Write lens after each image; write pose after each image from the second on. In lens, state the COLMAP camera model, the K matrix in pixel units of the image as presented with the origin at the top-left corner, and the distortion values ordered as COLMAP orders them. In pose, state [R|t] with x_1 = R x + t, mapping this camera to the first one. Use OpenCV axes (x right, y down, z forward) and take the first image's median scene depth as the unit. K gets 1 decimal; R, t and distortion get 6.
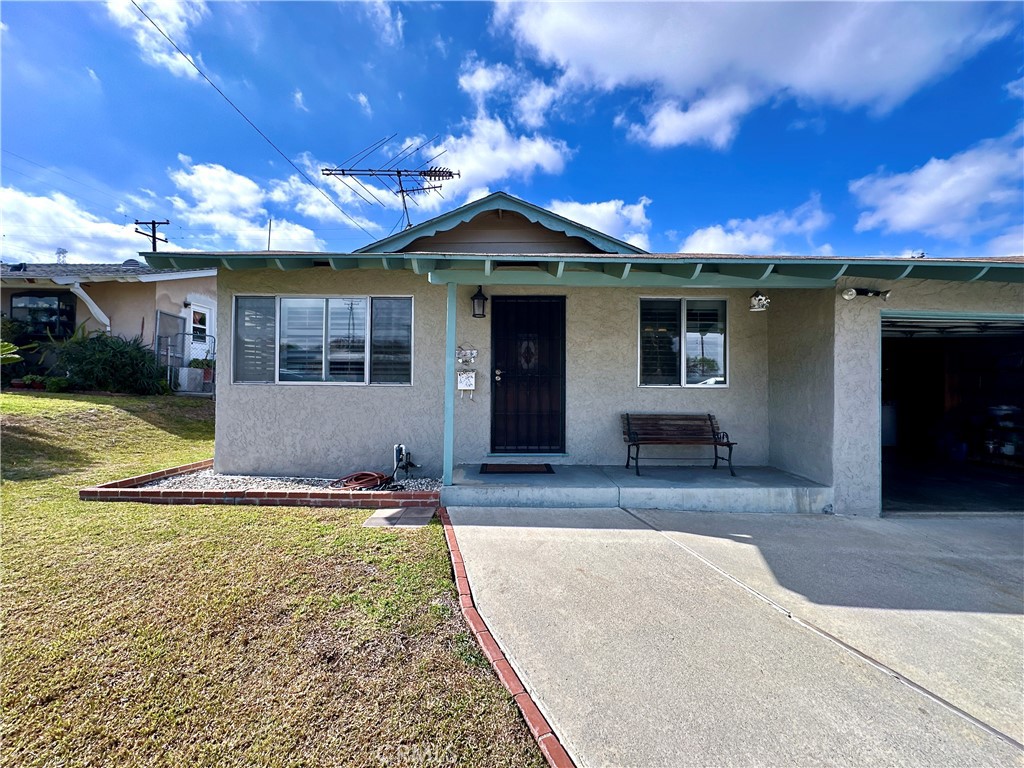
lens RADIAL K [[409.1, 0, 513.0], [0, 409.1, 384.7], [0, 0, 1]] dist [-0.004263, 0.000568]
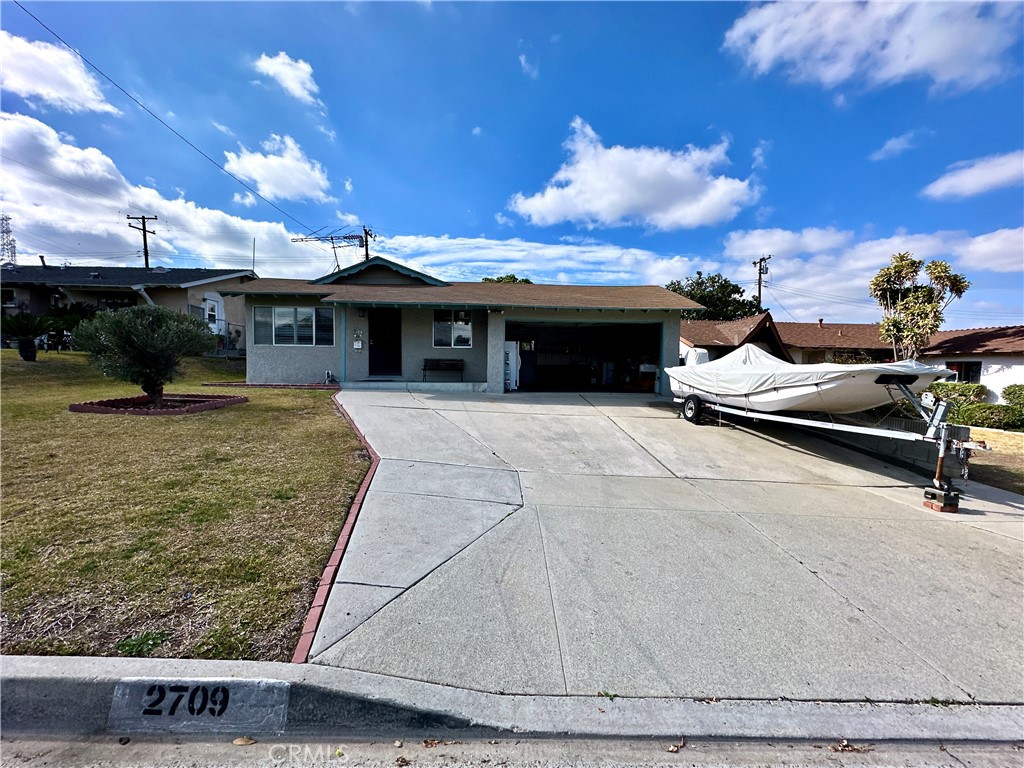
lens RADIAL K [[409.1, 0, 513.0], [0, 409.1, 384.7], [0, 0, 1]] dist [-0.004263, 0.000568]
pose [[0.998571, 0.000982, 0.053430, 0.401343], [-0.003744, 0.998660, 0.051617, 0.060018], [-0.053308, -0.051743, 0.997237, -0.857615]]
